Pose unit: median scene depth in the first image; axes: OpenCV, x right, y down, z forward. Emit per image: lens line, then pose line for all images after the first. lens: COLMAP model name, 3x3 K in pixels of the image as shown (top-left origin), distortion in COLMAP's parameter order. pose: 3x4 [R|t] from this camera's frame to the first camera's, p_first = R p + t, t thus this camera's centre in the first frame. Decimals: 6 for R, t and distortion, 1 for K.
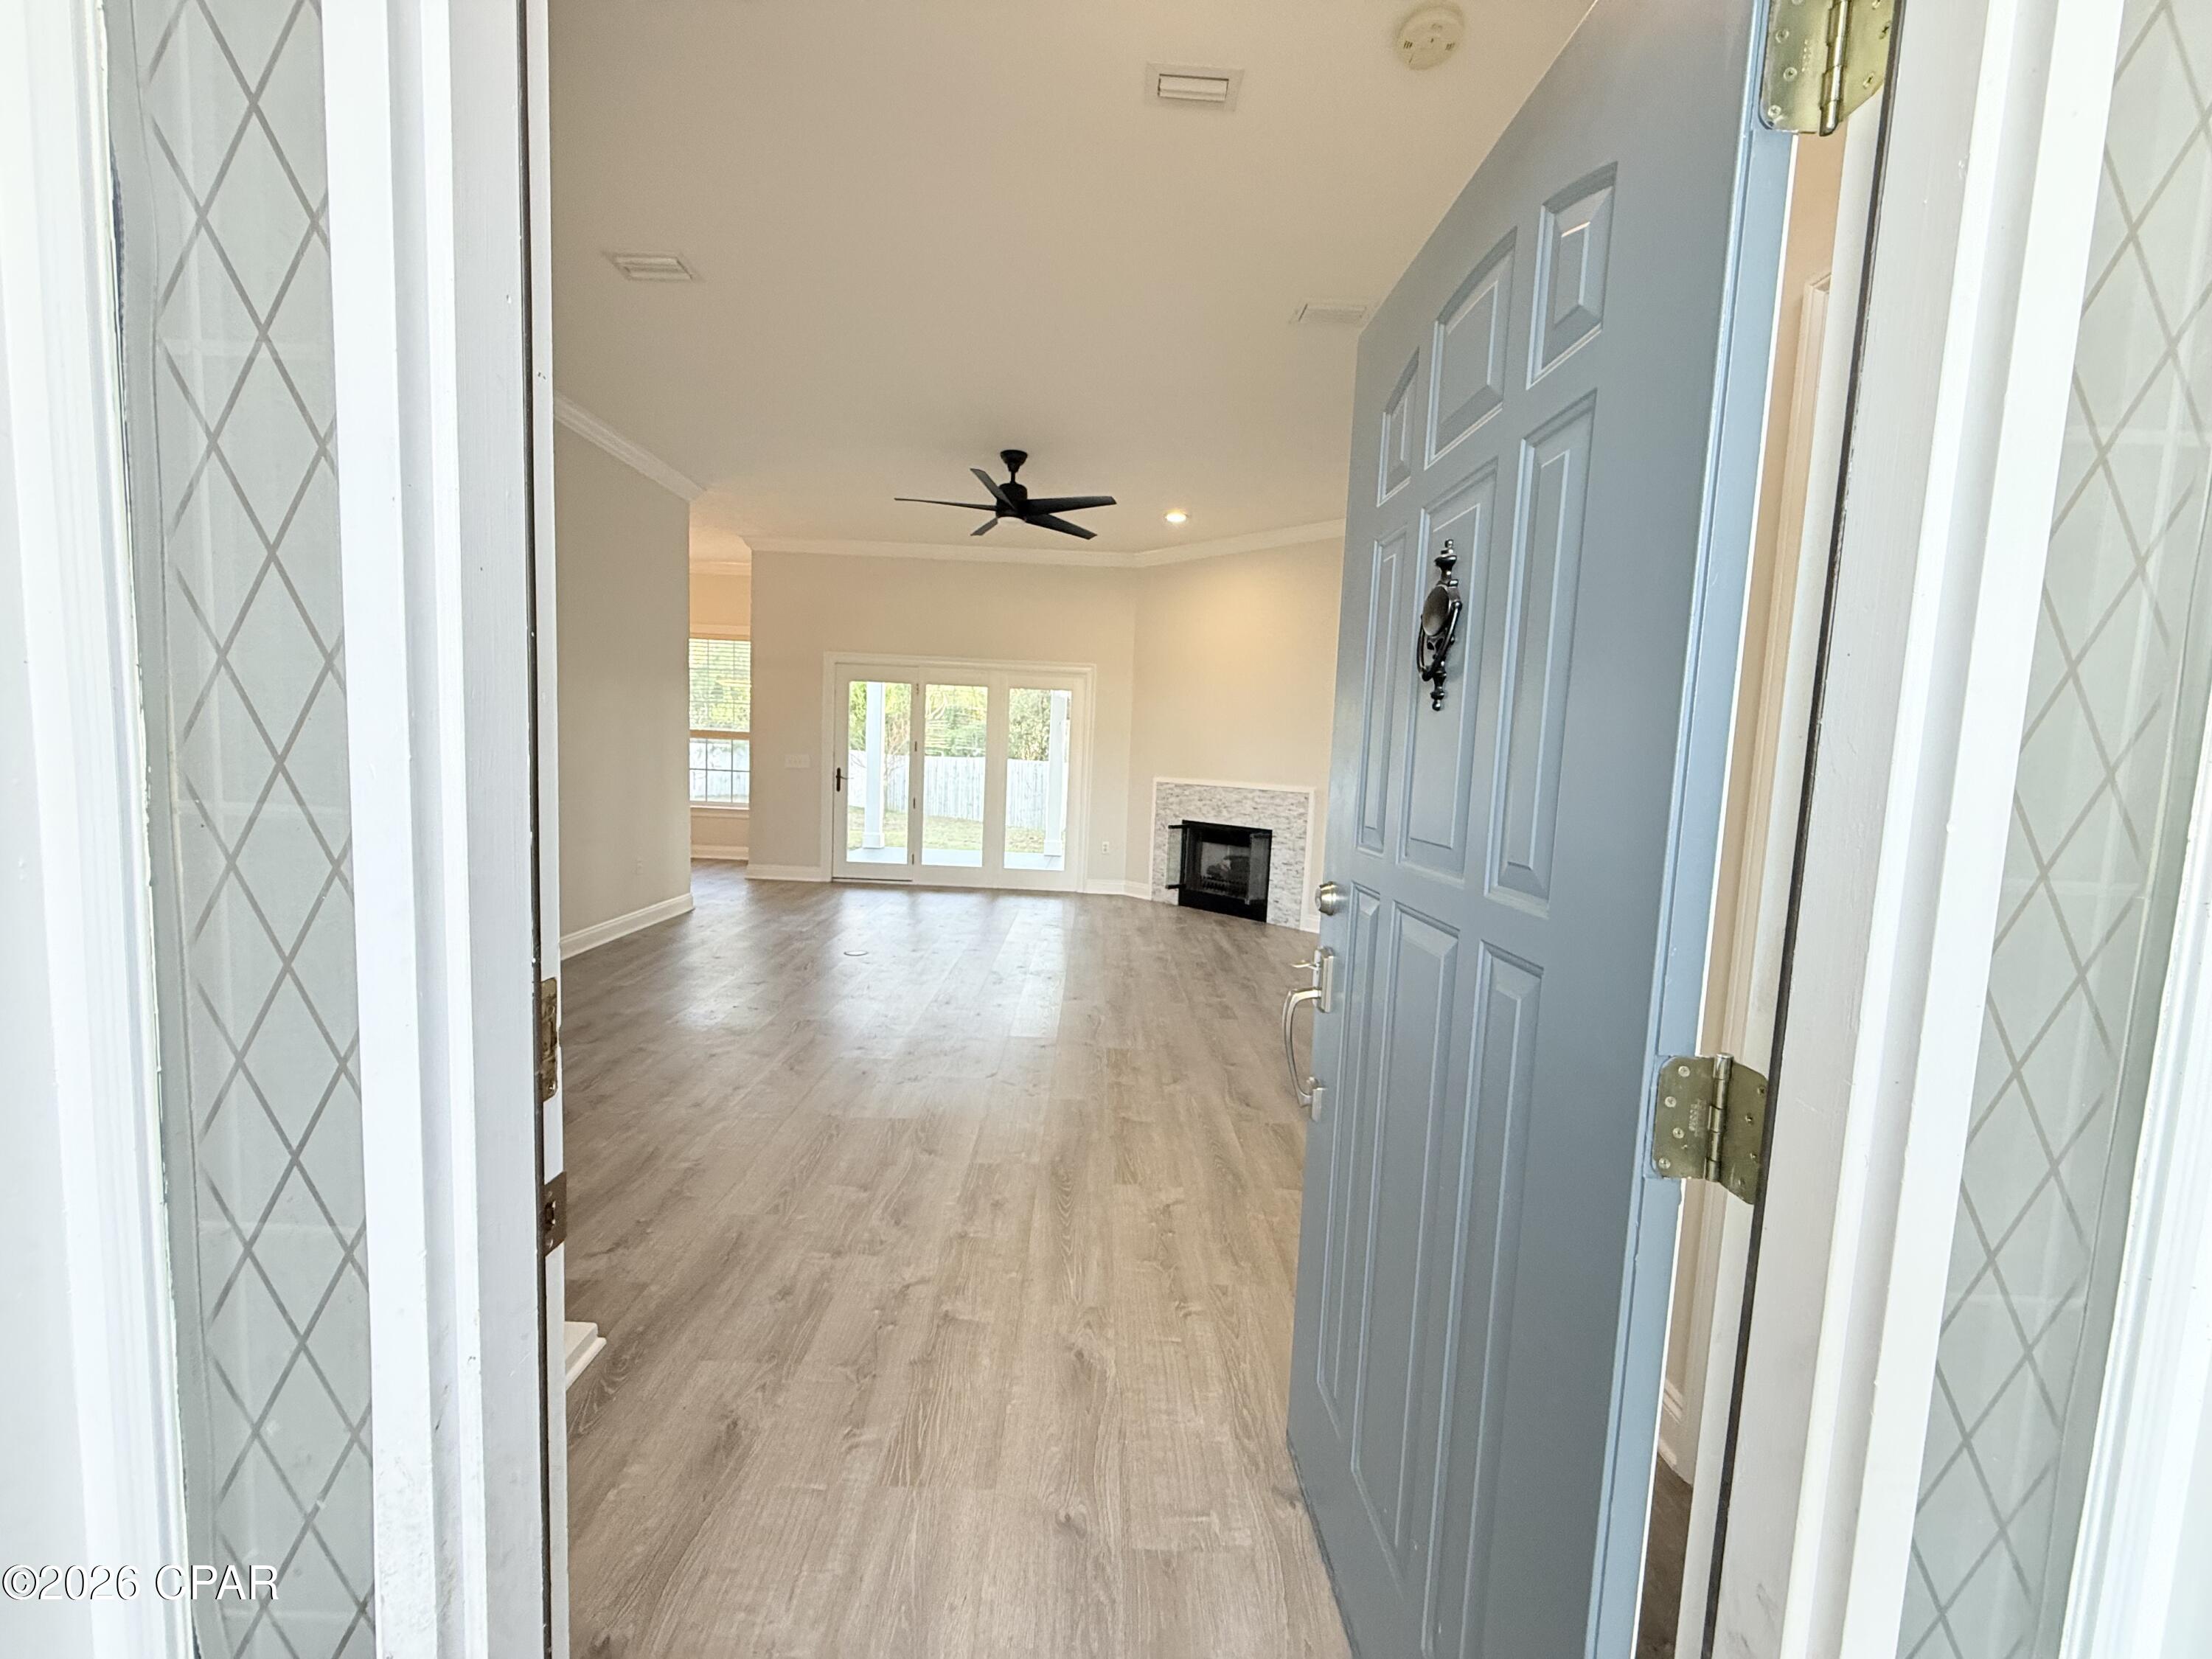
lens RADIAL K [[880.8, 0, 1103.4], [0, 880.8, 827.9], [0, 0, 1]] dist [0.001273, -0.000126]
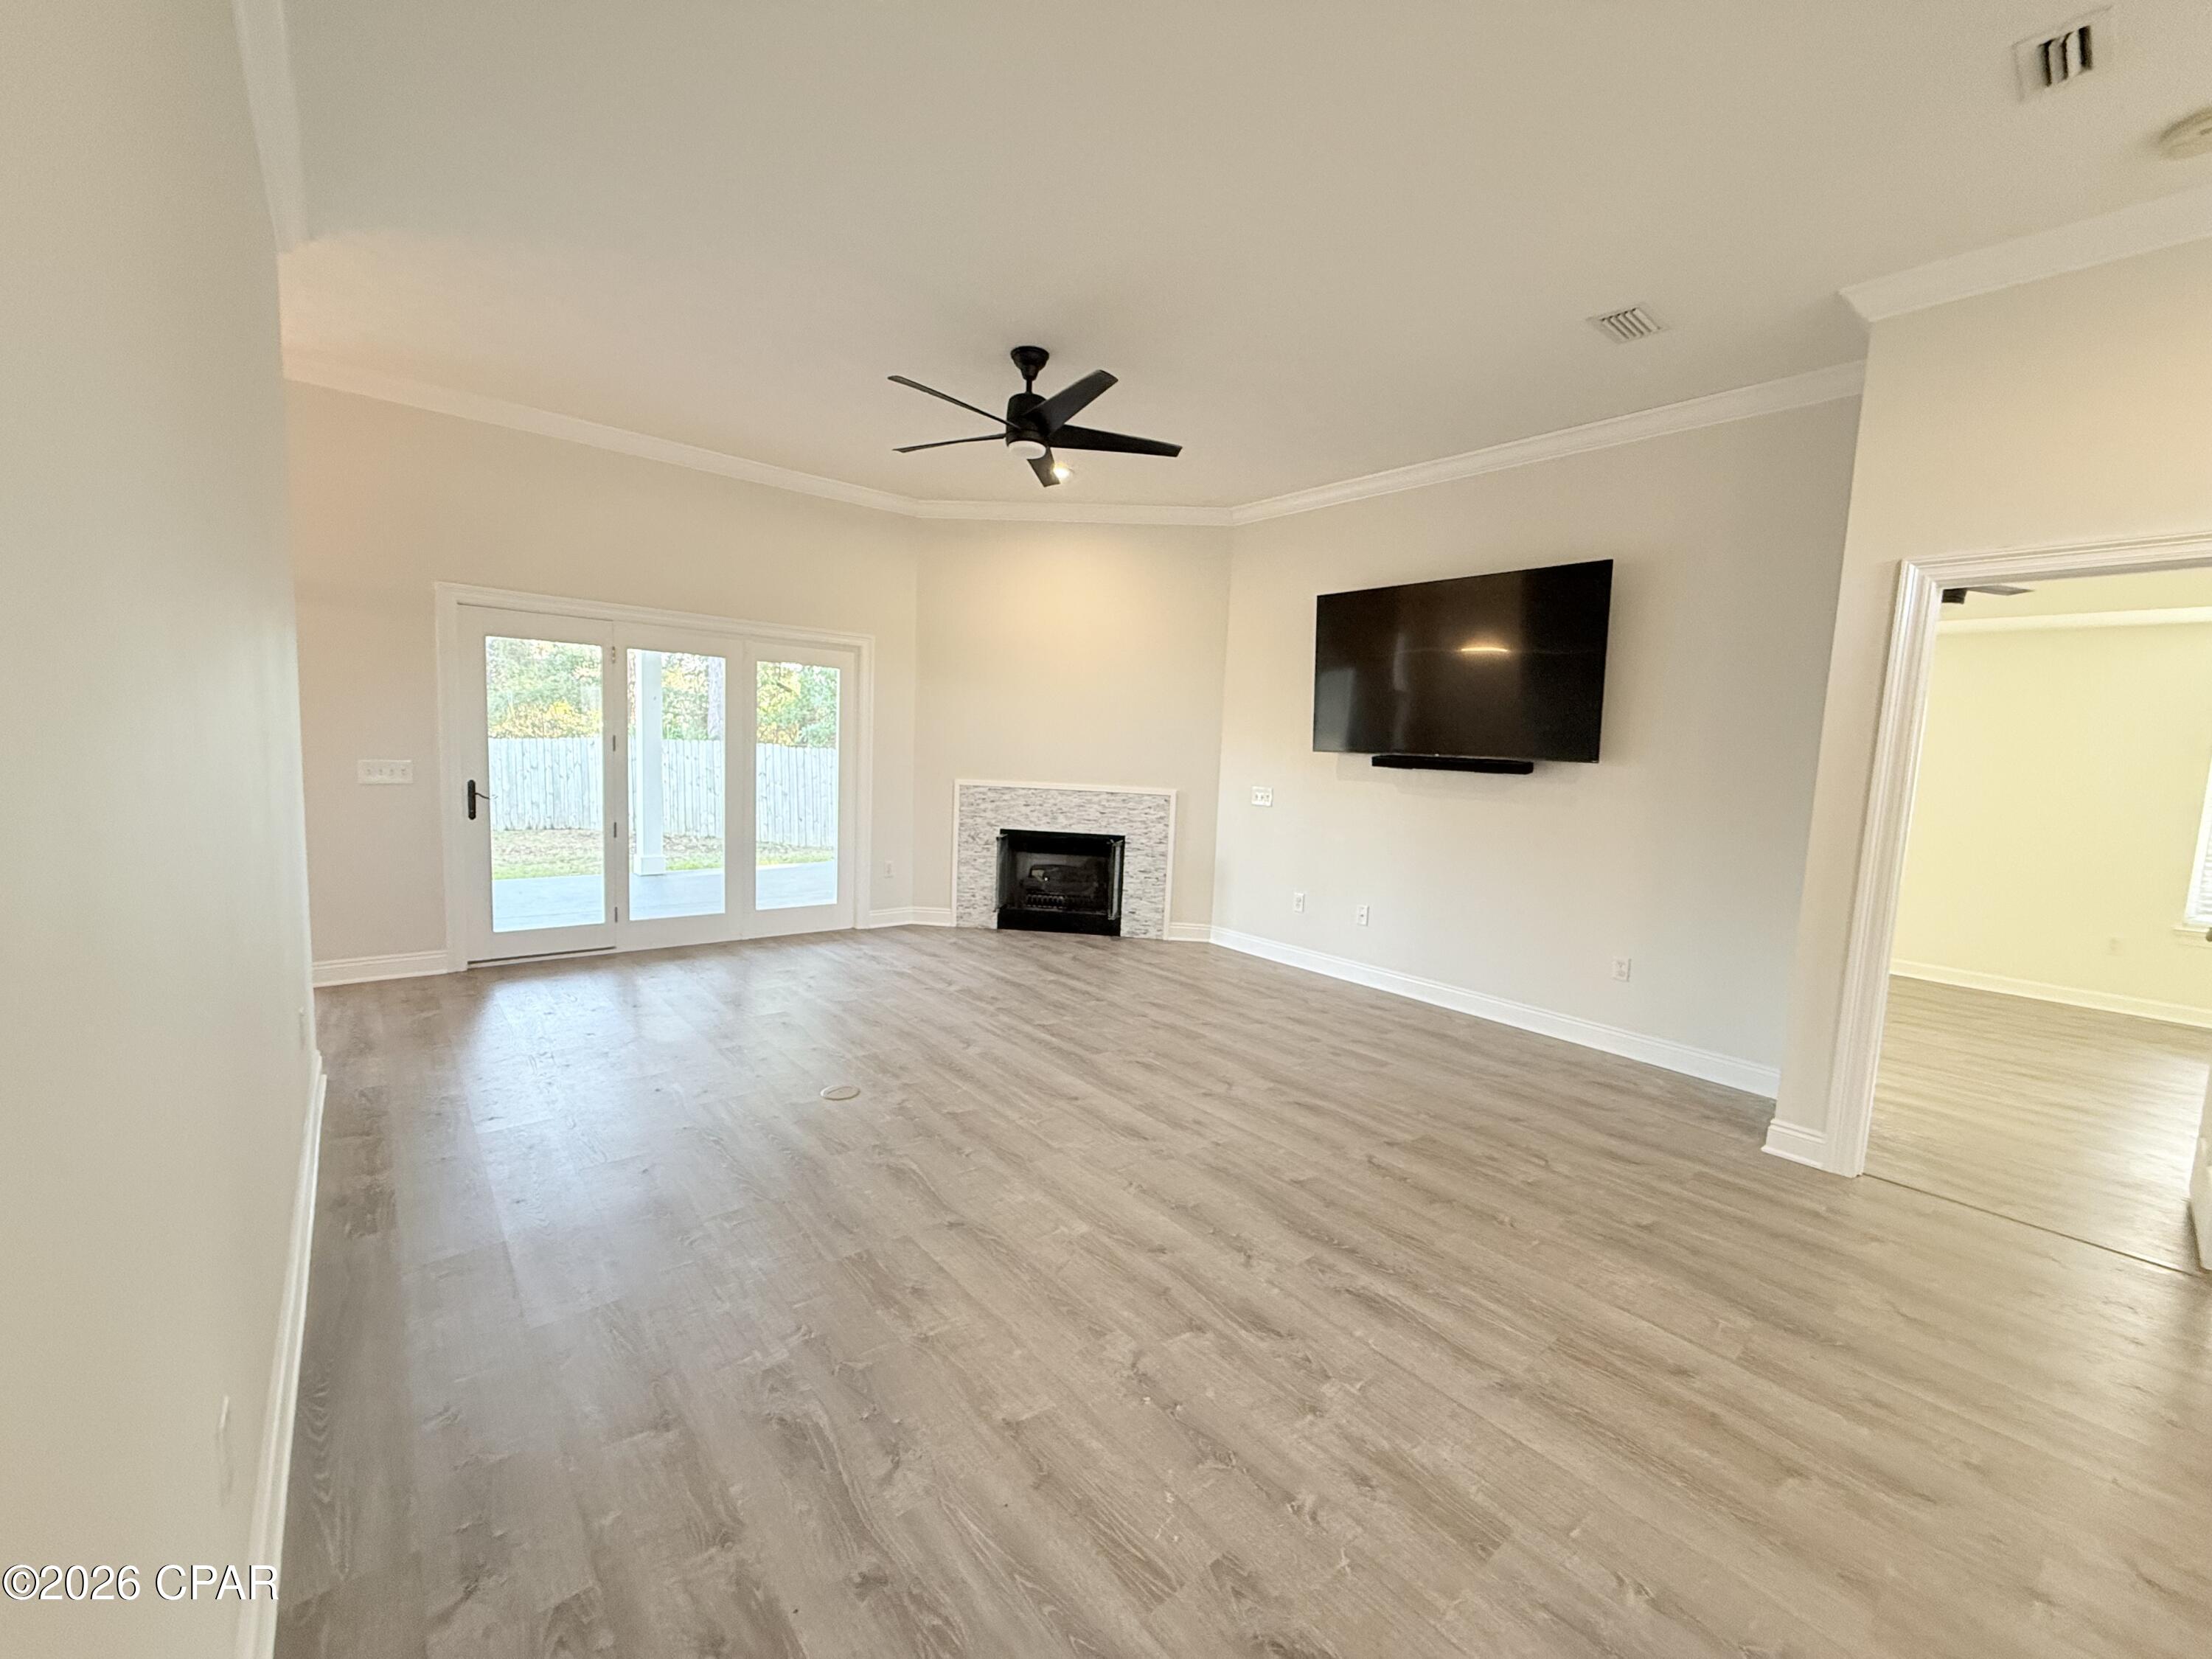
lens RADIAL K [[880.8, 0, 1101.3], [0, 880.8, 828.0], [0, 0, 1]] dist [0.001273, -0.000126]
pose [[0.769764, -0.069701, 0.634512, -0.410651], [0.043361, 0.997434, 0.056964, -0.059402], [-0.636854, -0.016336, 0.770811, 0.308613]]
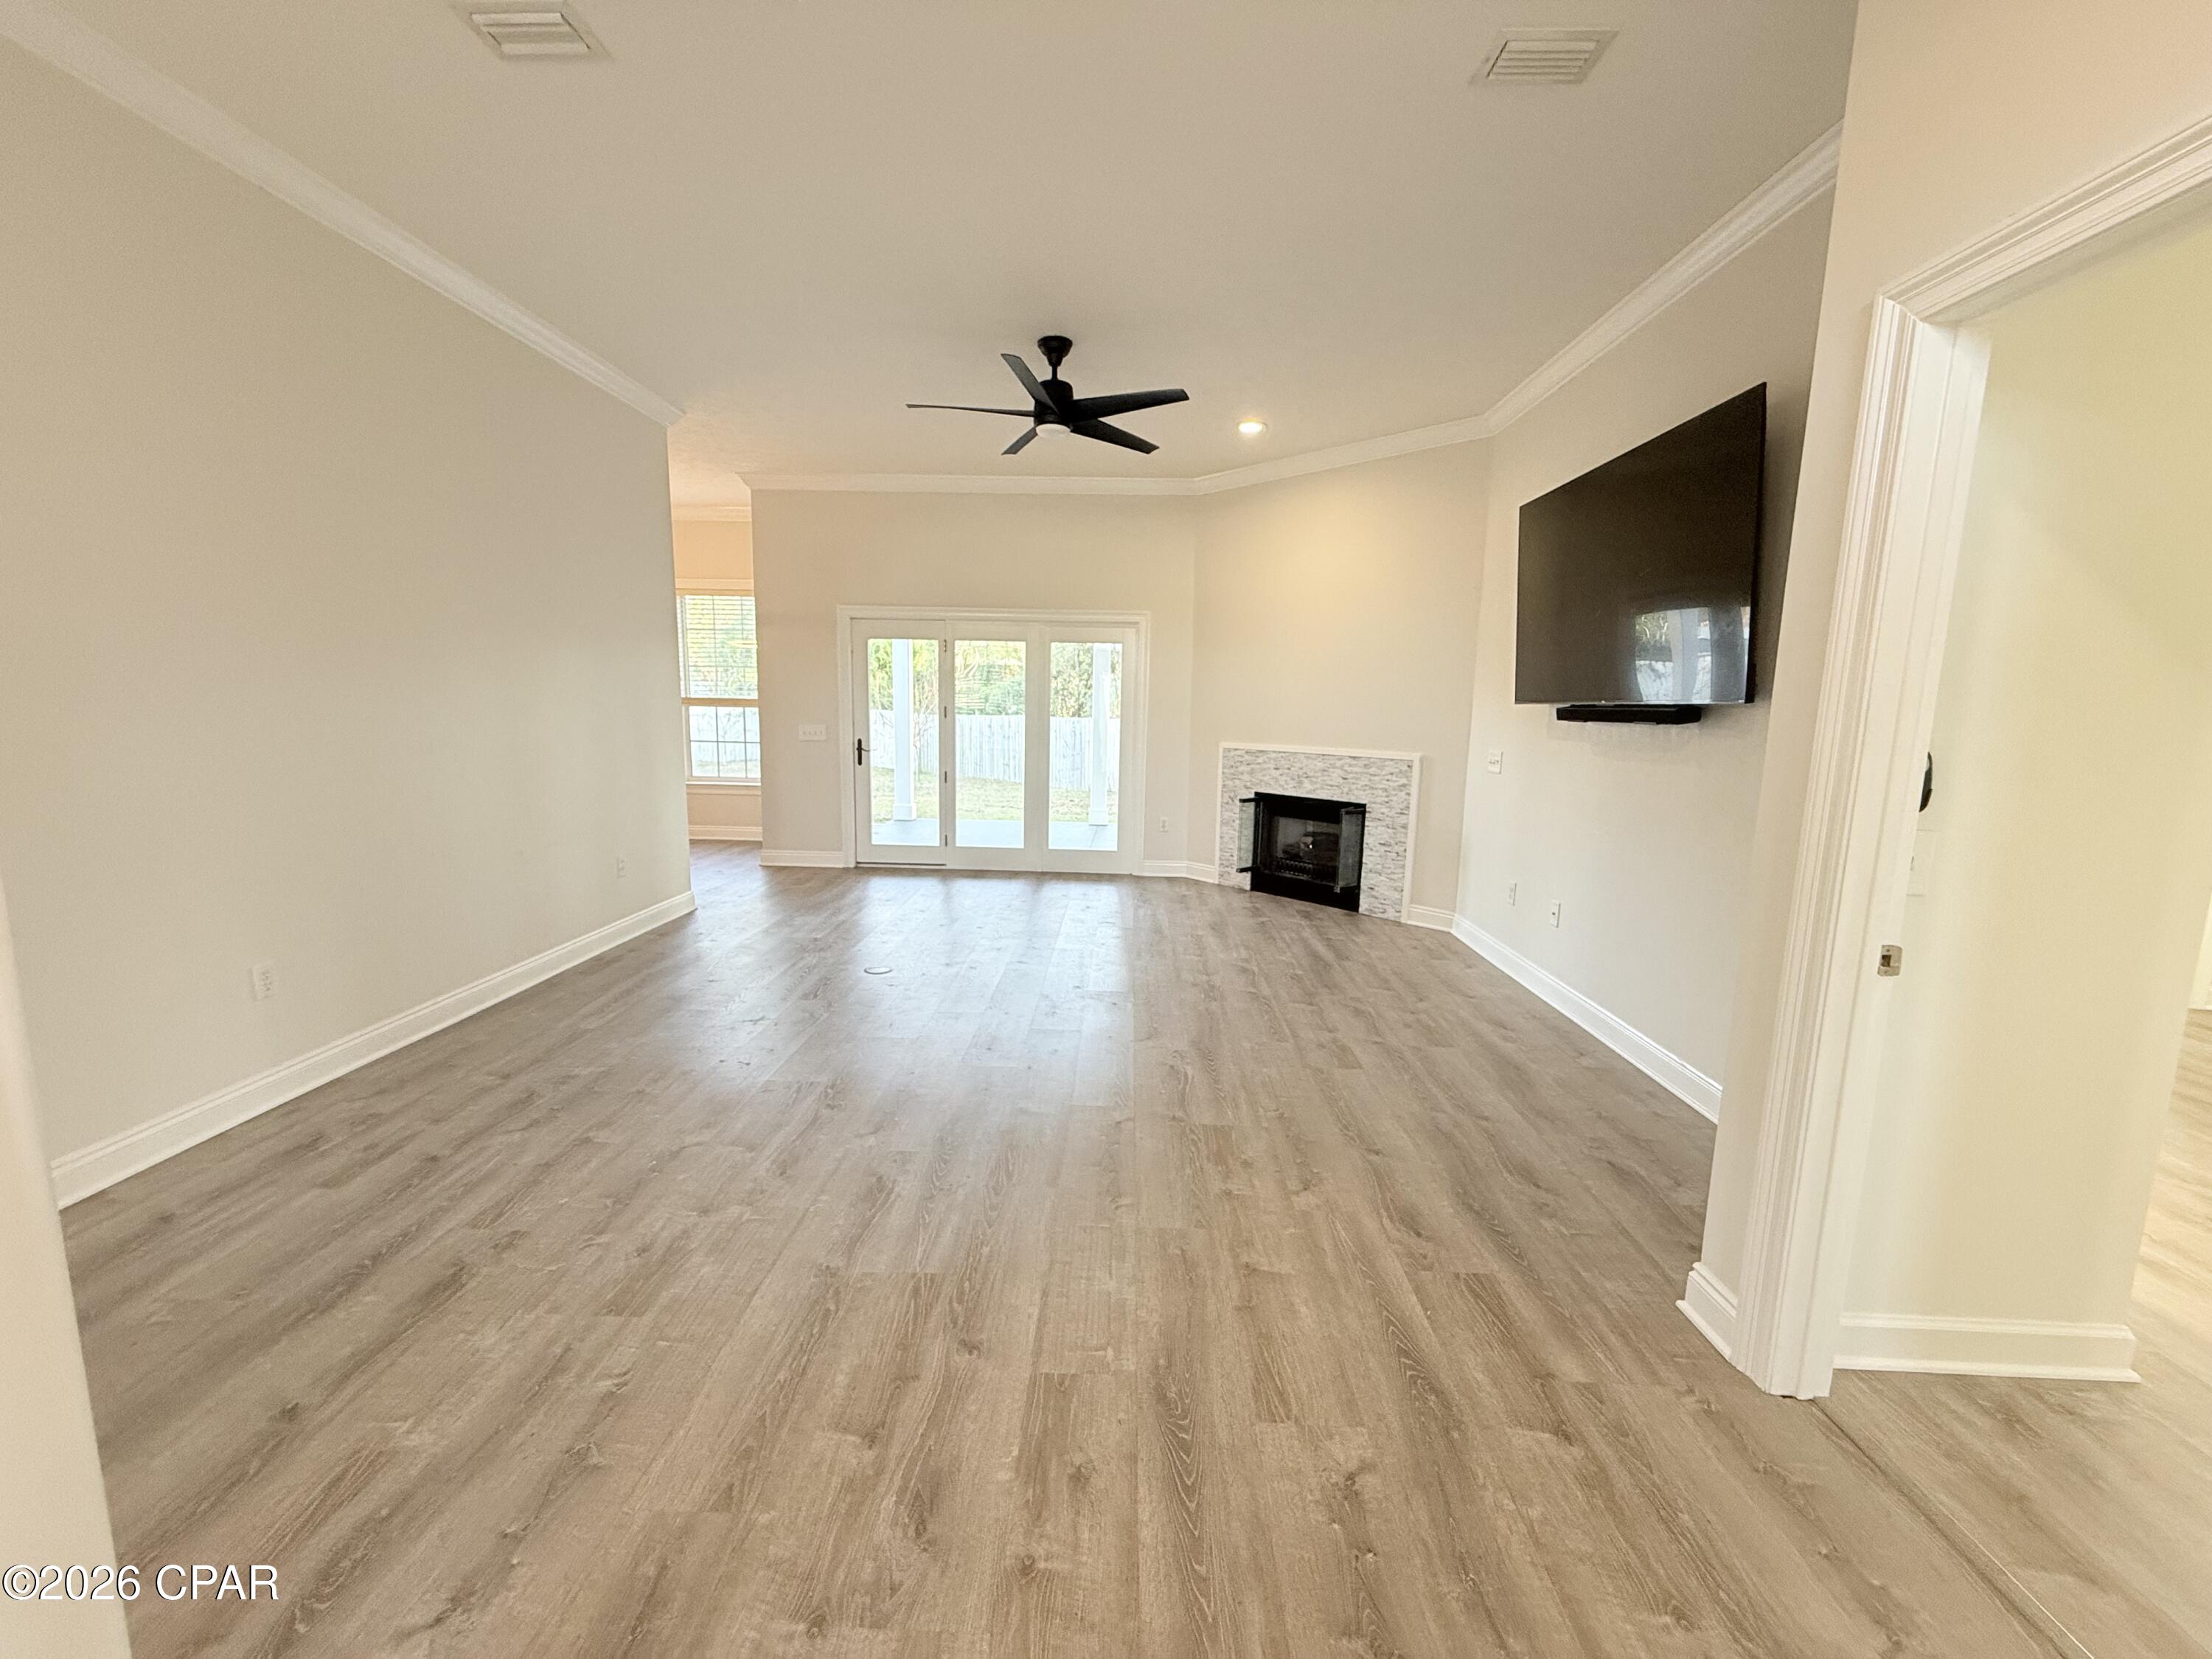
lens RADIAL K [[880.8, 0, 1103.4], [0, 880.8, 829.6], [0, 0, 1]] dist [0.001273, -0.000126]
pose [[0.999001, -0.016857, -0.041390, -0.025434], [0.019140, 0.998281, 0.055402, -0.024888], [0.040385, -0.056139, 0.997606, 0.146952]]
